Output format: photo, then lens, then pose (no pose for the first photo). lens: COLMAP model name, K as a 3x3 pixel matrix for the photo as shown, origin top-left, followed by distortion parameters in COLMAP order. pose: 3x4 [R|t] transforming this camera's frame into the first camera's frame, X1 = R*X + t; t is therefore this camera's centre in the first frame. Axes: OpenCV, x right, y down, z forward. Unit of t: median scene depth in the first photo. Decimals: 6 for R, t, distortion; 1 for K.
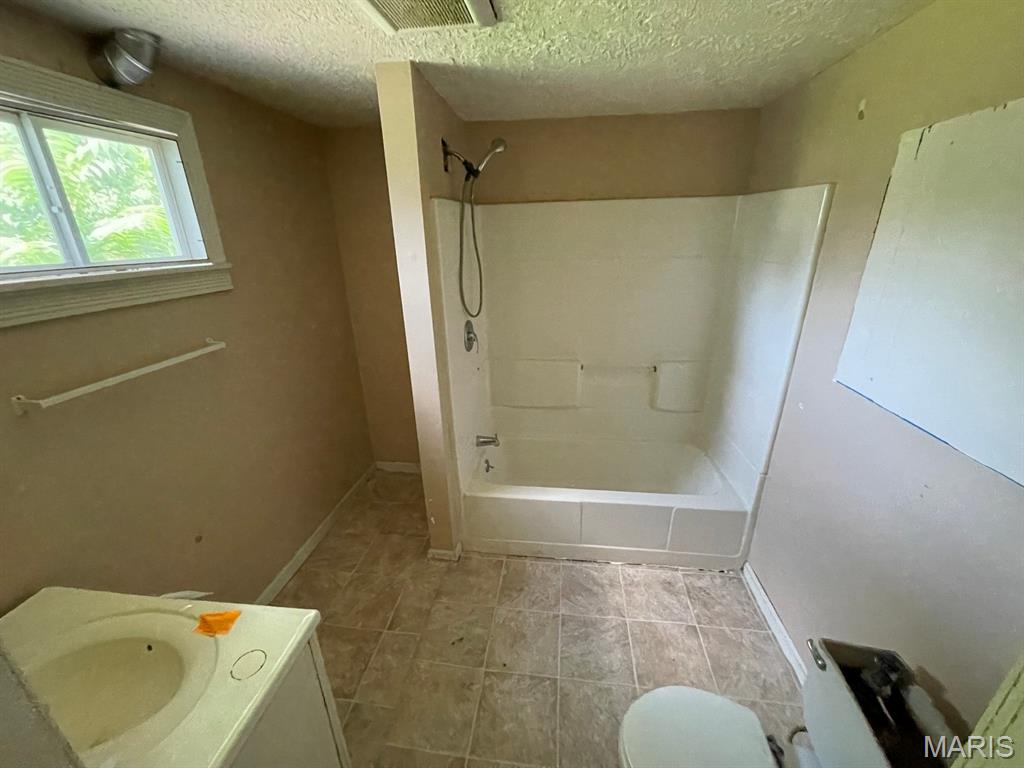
lens RADIAL K [[414.9, 0, 511.4], [0, 414.9, 388.7], [0, 0, 1]] dist [0.000369, 0.000951]
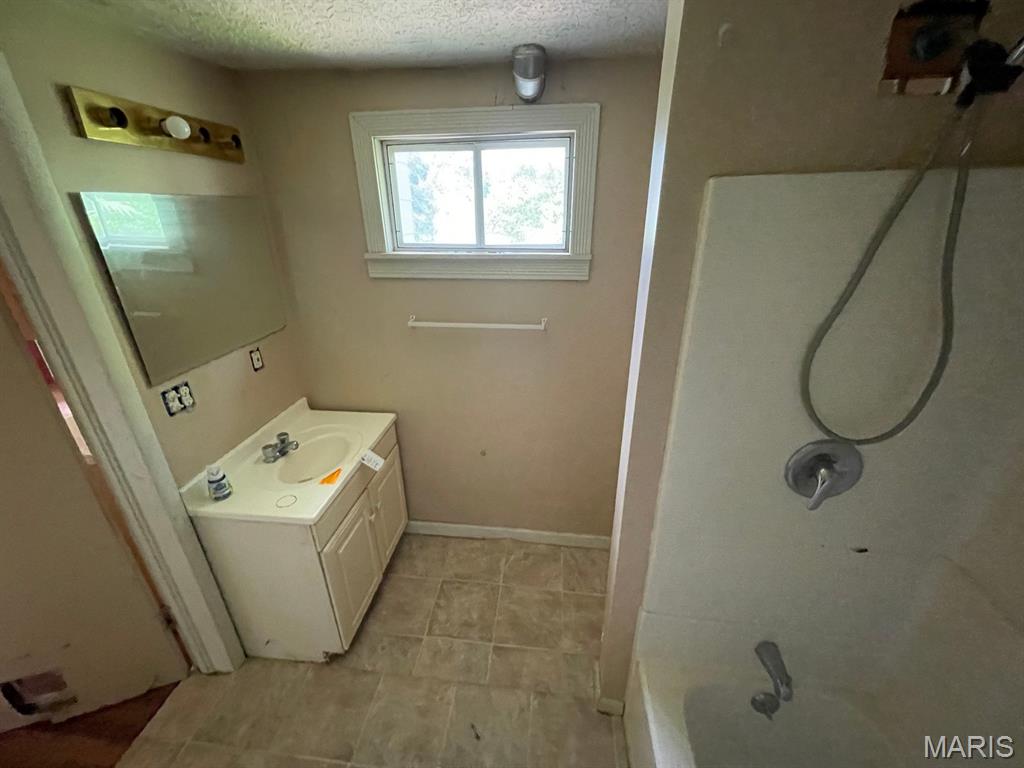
lens RADIAL K [[414.9, 0, 511.4], [0, 414.9, 388.7], [0, 0, 1]] dist [0.000369, 0.000951]
pose [[0.029905, 0.411448, -0.910943, 0.387504], [-0.350616, 0.857762, 0.375917, -0.358031], [0.936042, 0.308149, 0.169911, 0.798922]]
